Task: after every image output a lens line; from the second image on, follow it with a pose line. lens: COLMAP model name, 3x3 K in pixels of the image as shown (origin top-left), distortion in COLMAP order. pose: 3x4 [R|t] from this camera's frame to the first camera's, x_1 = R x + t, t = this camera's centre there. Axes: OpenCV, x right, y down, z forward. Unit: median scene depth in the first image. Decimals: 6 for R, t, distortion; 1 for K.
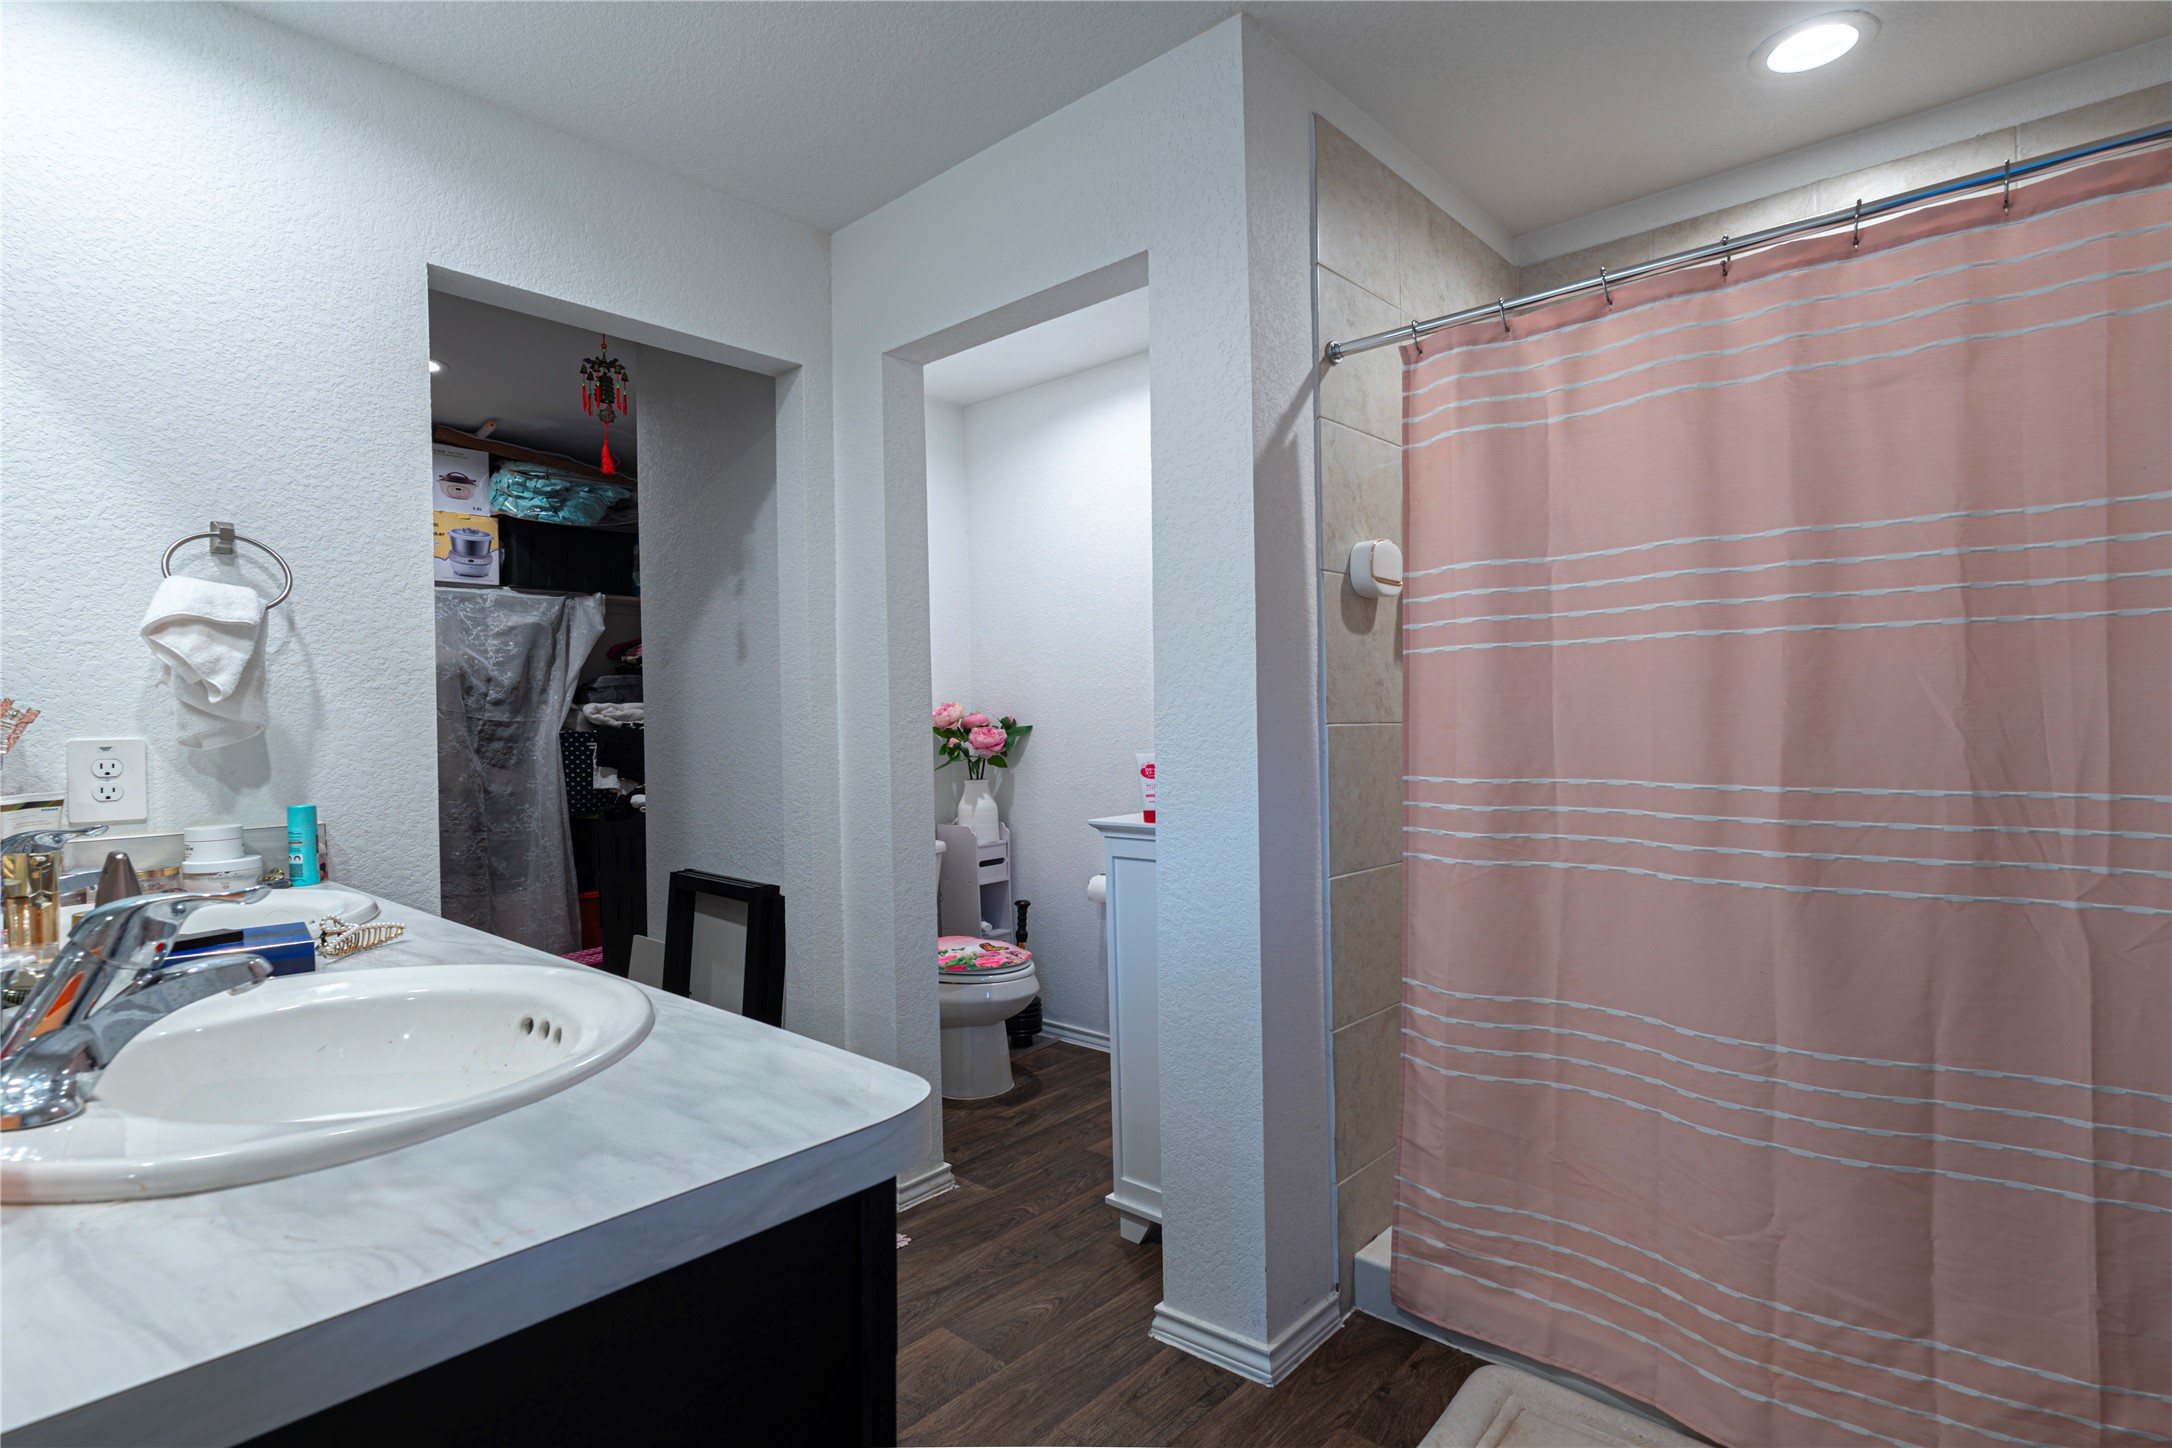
lens RADIAL K [[1070.3, 0, 1080.5], [0, 1070.3, 753.1], [0, 0, 1]] dist [-0.002029, 0.000340]
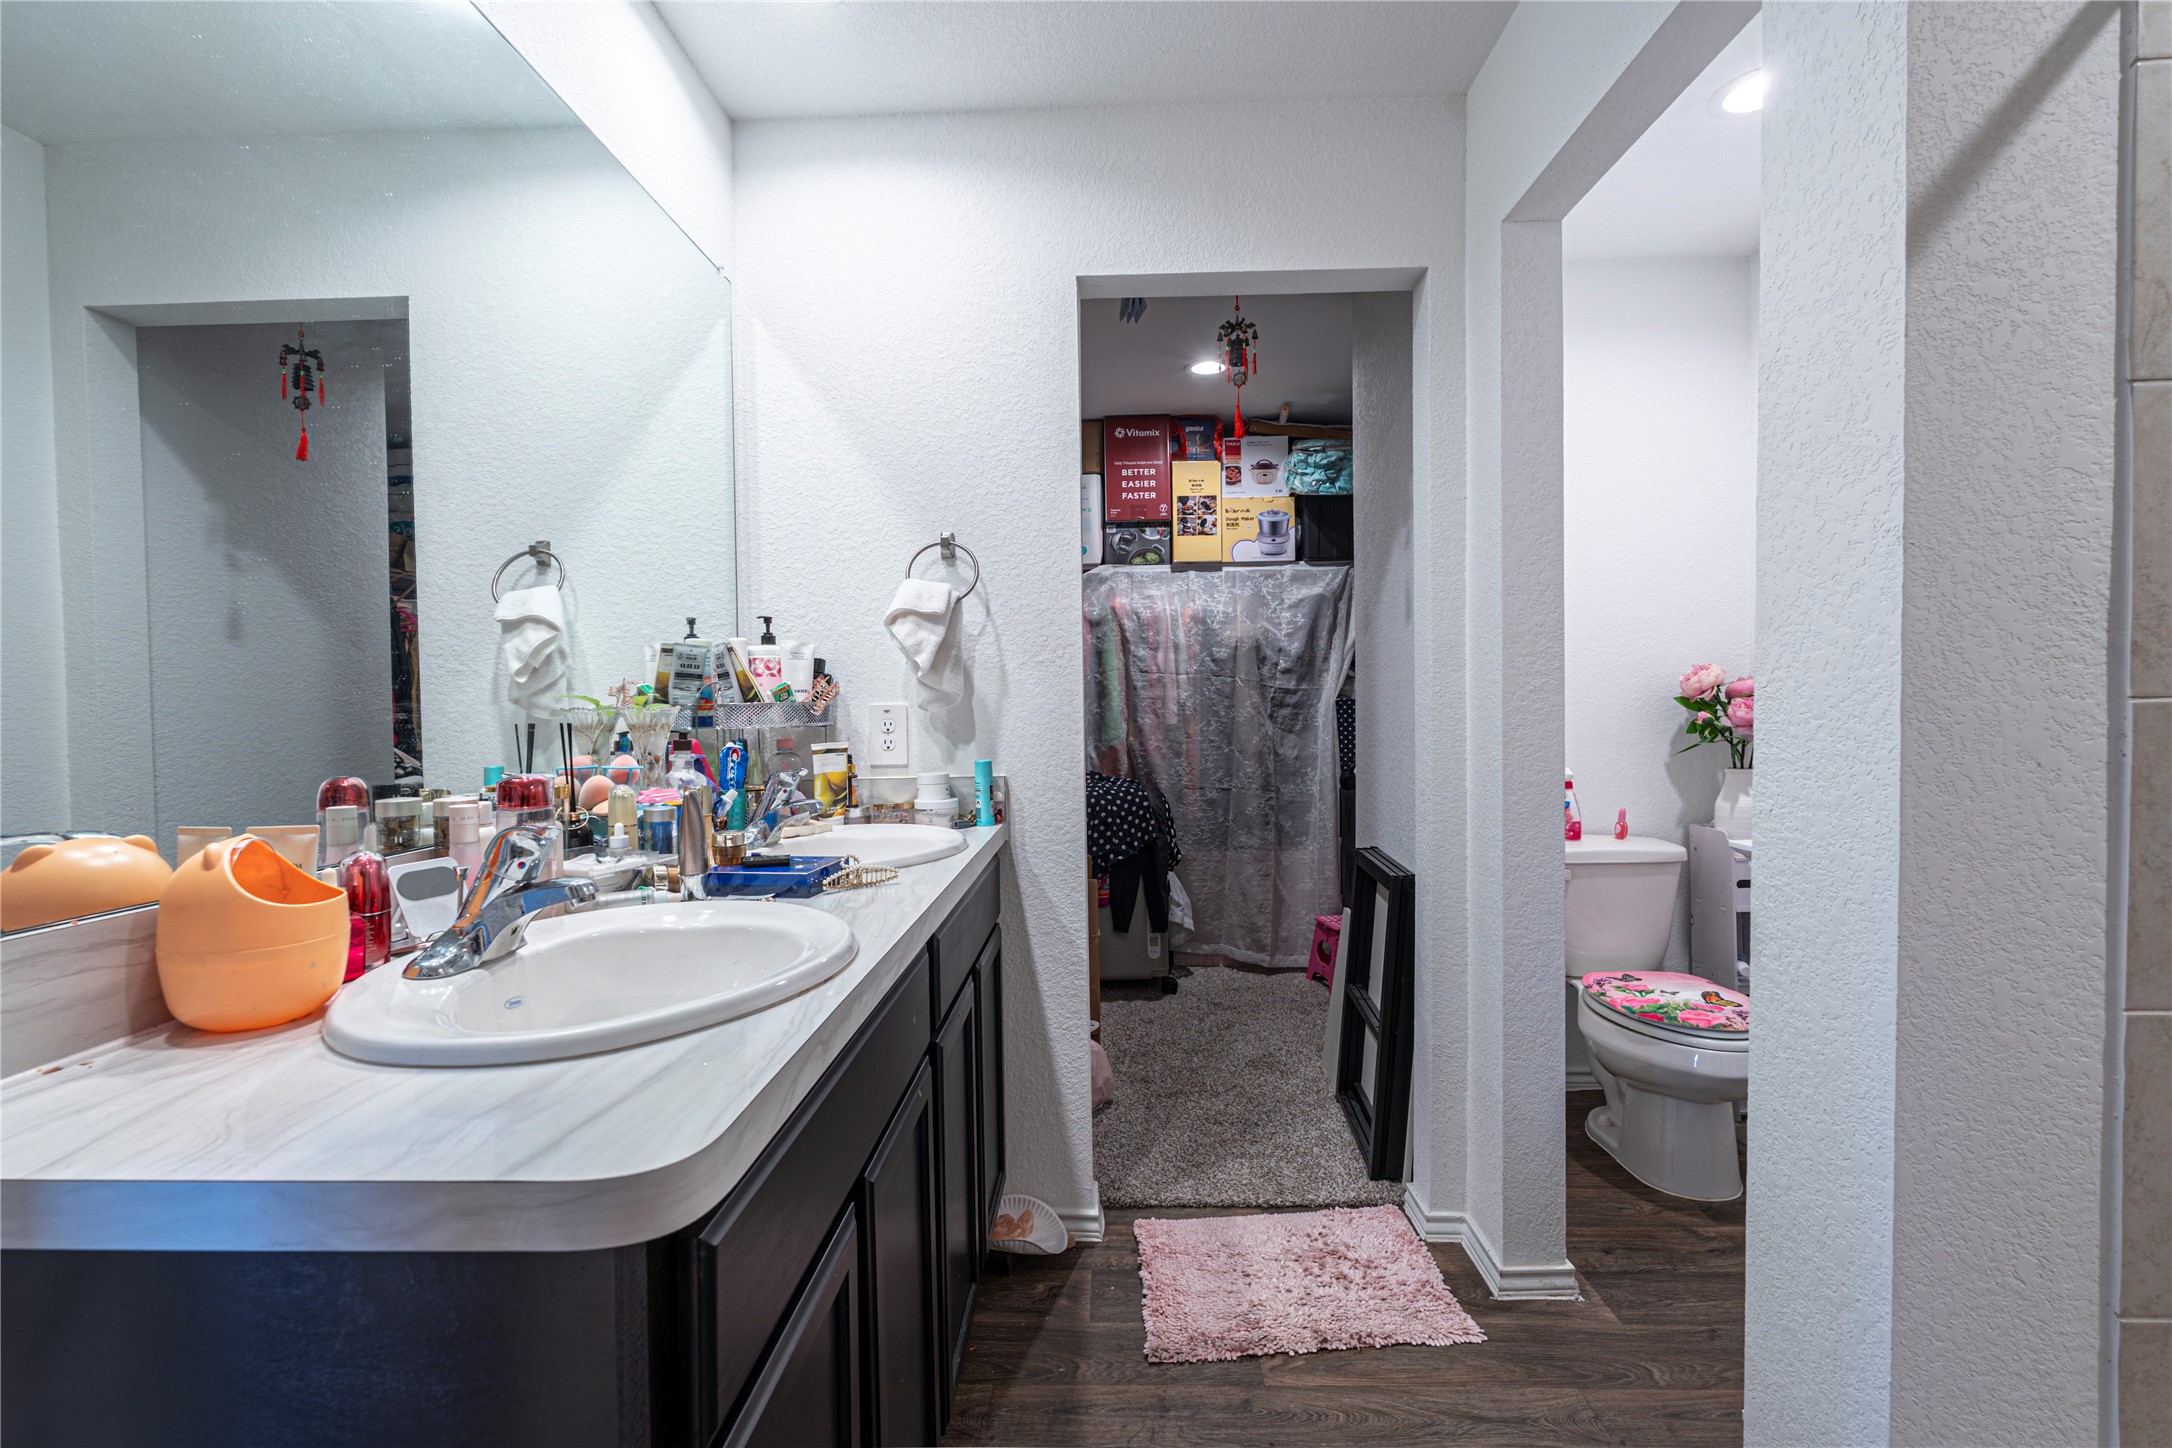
lens RADIAL K [[1070.3, 0, 1080.5], [0, 1070.3, 753.1], [0, 0, 1]] dist [-0.002029, 0.000340]
pose [[0.650832, 0.044421, -0.757921, 0.212490], [-0.019753, 0.998940, 0.041584, -0.009528], [0.758965, -0.012093, 0.651019, 0.233714]]
